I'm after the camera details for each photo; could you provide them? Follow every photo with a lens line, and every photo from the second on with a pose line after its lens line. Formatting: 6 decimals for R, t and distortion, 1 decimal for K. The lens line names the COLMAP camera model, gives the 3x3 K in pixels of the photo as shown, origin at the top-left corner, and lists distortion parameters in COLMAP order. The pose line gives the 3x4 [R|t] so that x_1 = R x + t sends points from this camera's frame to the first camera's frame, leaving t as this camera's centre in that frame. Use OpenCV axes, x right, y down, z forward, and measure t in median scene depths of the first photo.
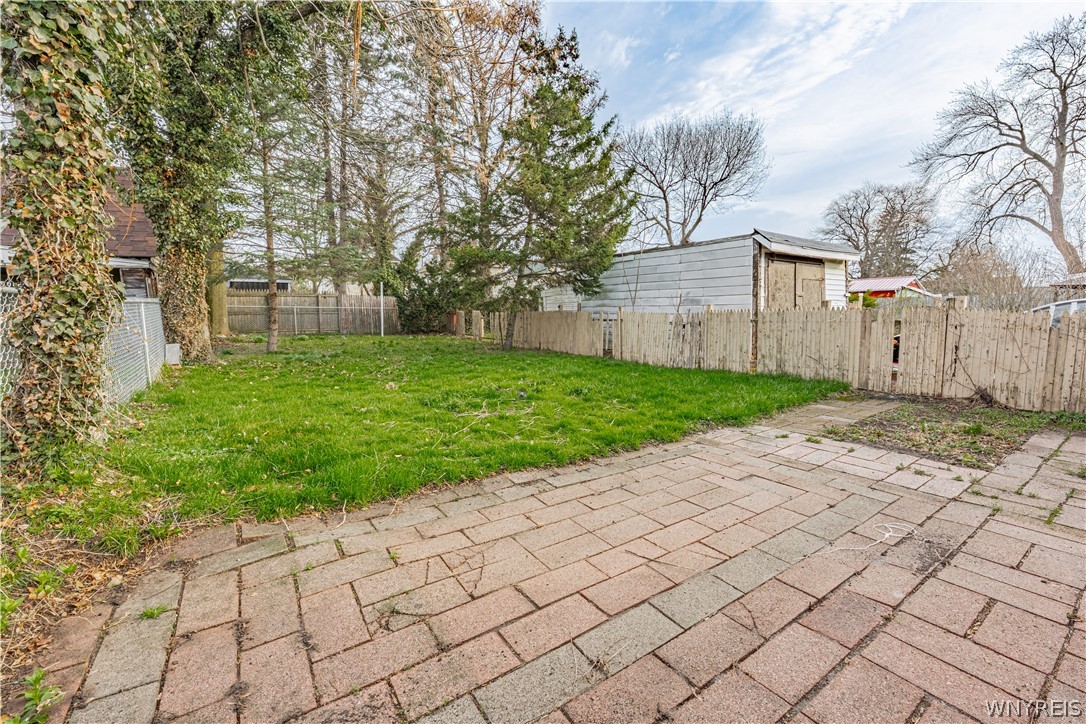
lens RADIAL K [[435.7, 0, 541.1], [0, 435.7, 375.5], [0, 0, 1]] dist [-0.002628, -0.000254]
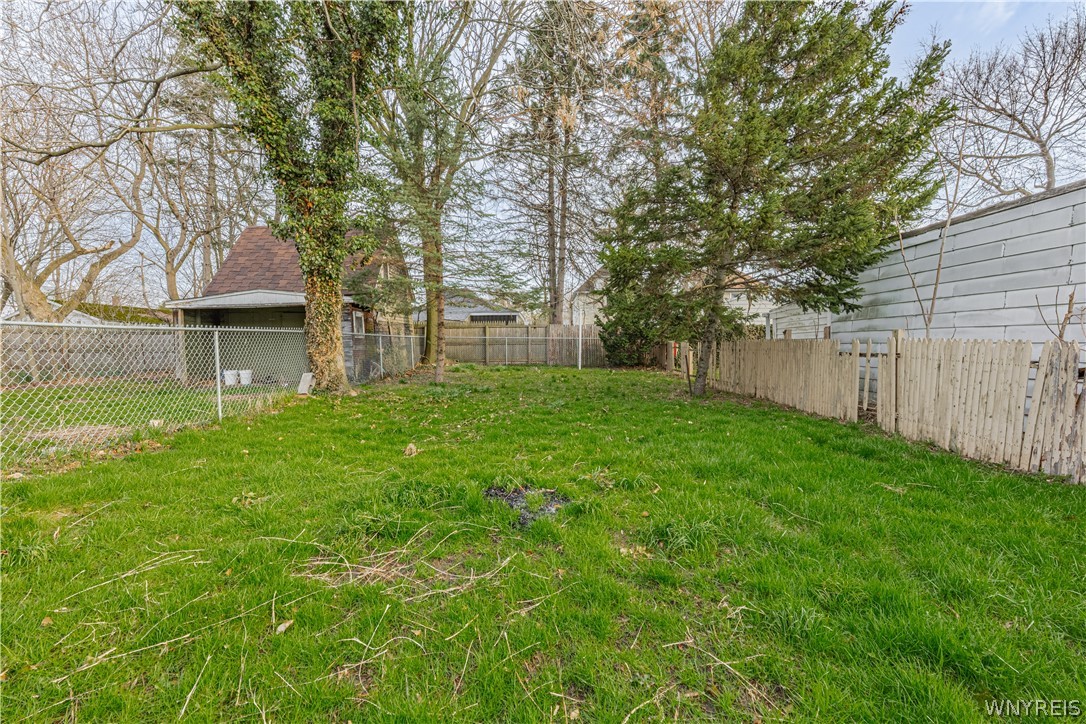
lens RADIAL K [[435.7, 0, 541.1], [0, 435.7, 375.5], [0, 0, 1]] dist [-0.002628, -0.000254]
pose [[0.832002, 0.039198, -0.553386, 0.104346], [-0.078434, 0.995792, -0.047389, -0.041109], [0.549200, 0.082832, 0.831576, 0.307082]]
